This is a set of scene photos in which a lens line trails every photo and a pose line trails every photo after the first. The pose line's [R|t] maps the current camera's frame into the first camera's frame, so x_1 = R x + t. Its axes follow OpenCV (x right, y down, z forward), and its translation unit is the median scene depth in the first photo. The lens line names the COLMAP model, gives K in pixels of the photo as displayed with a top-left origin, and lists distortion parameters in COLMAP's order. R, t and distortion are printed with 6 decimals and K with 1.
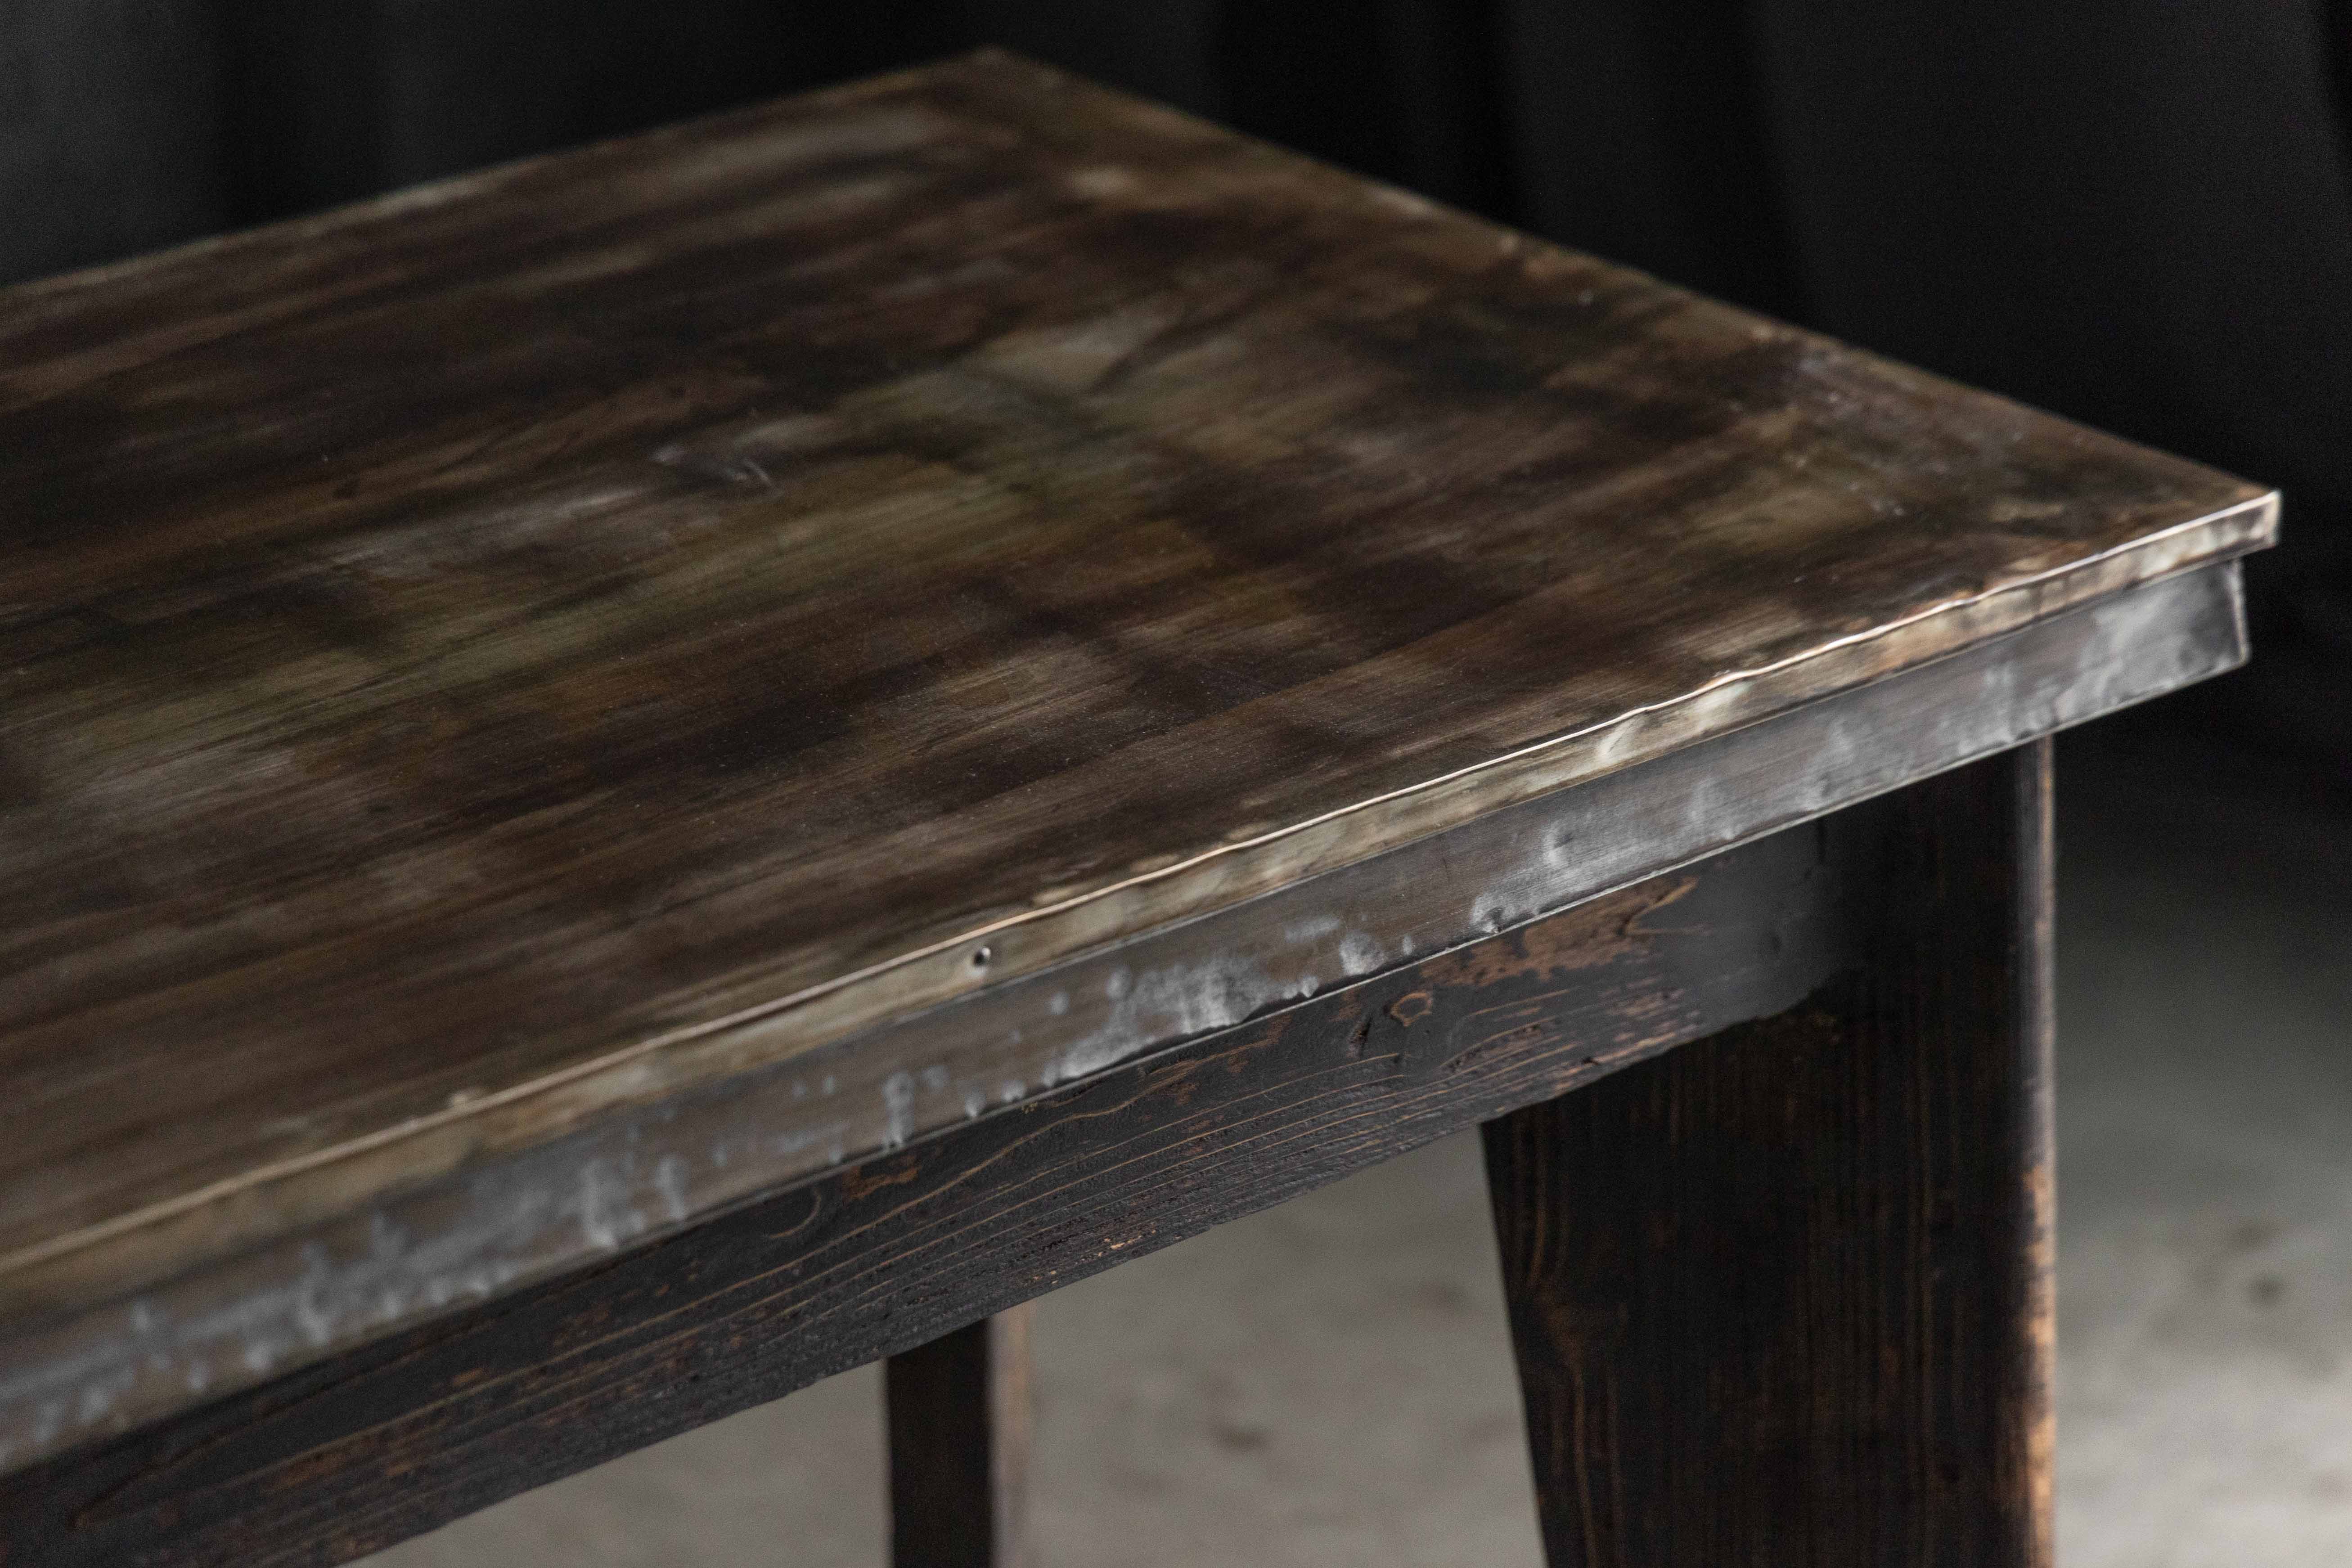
lens RADIAL K [[7020.9, 0, 1176.0], [0, 7020.9, 784.0], [0, 0, 1]] dist [0.058444, 1.423150]
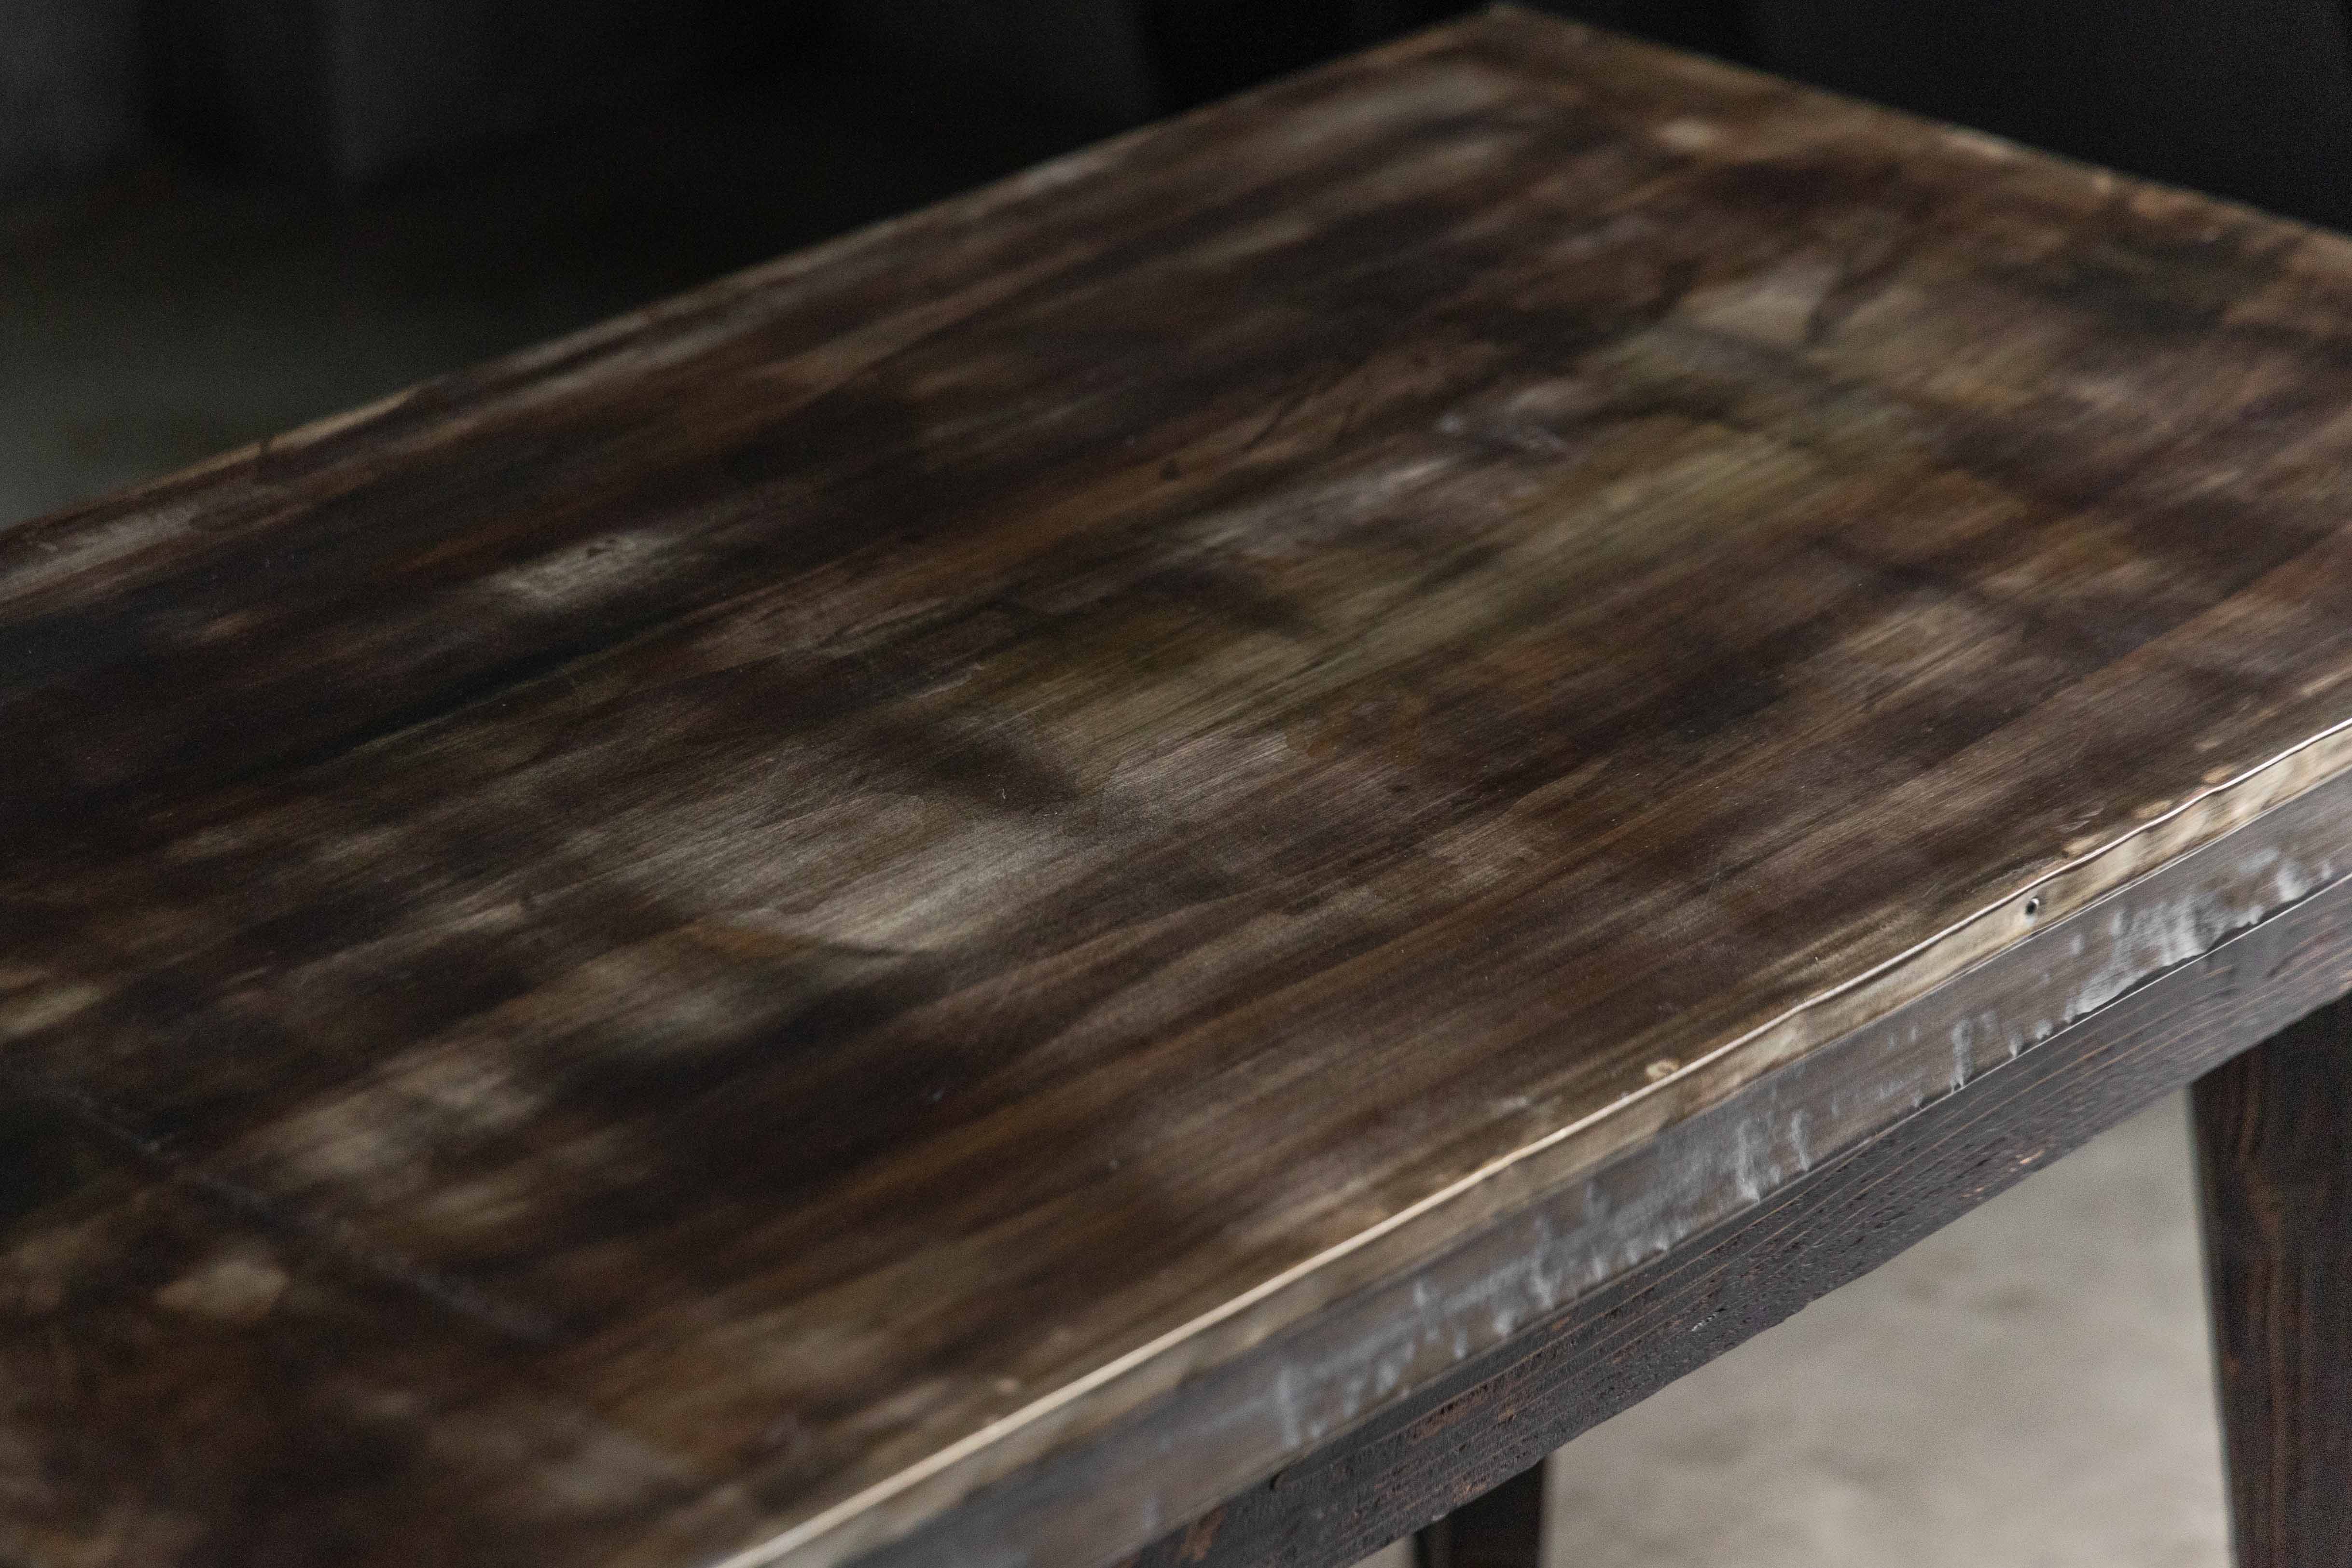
lens RADIAL K [[6851.2, 0, 1176.0], [0, 6851.2, 784.0], [0, 0, 1]] dist [0.062693, 0.310997]
pose [[0.991304, -0.045098, 0.123623, -0.263139], [0.041208, 0.998577, 0.033849, -0.032032], [-0.124974, -0.028460, 0.991752, -0.015254]]
